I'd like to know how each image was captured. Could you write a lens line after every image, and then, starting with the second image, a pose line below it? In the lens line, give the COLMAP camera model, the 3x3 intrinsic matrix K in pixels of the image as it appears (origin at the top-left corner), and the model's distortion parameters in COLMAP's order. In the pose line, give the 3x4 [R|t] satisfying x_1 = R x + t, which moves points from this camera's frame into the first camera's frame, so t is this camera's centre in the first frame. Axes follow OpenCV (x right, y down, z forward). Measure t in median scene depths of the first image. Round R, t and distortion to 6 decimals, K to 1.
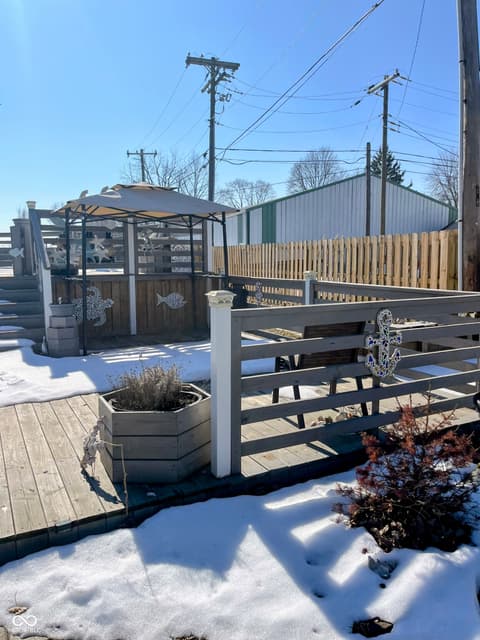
lens RADIAL K [[486.1, 0, 238.6], [0, 486.1, 322.4], [0, 0, 1]] dist [0.035139, -0.013802]
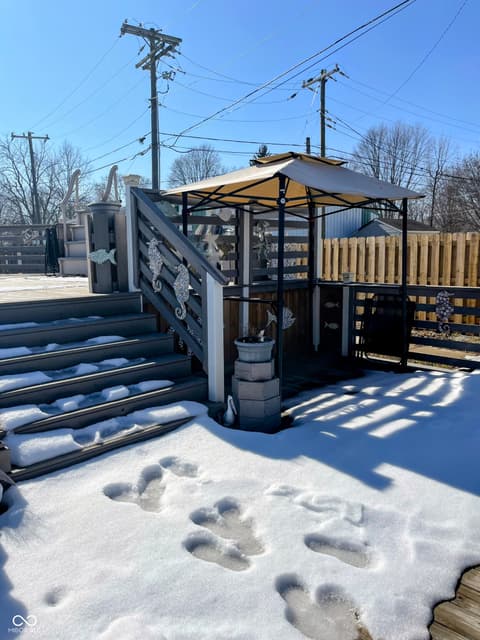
lens RADIAL K [[486.1, 0, 241.1], [0, 486.1, 317.0], [0, 0, 1]] dist [0.035139, -0.013802]
pose [[0.961874, -0.042120, 0.270231, -0.157237], [0.043881, 0.999037, -0.000476, -0.019654], [-0.269950, 0.012316, 0.962795, 0.121009]]
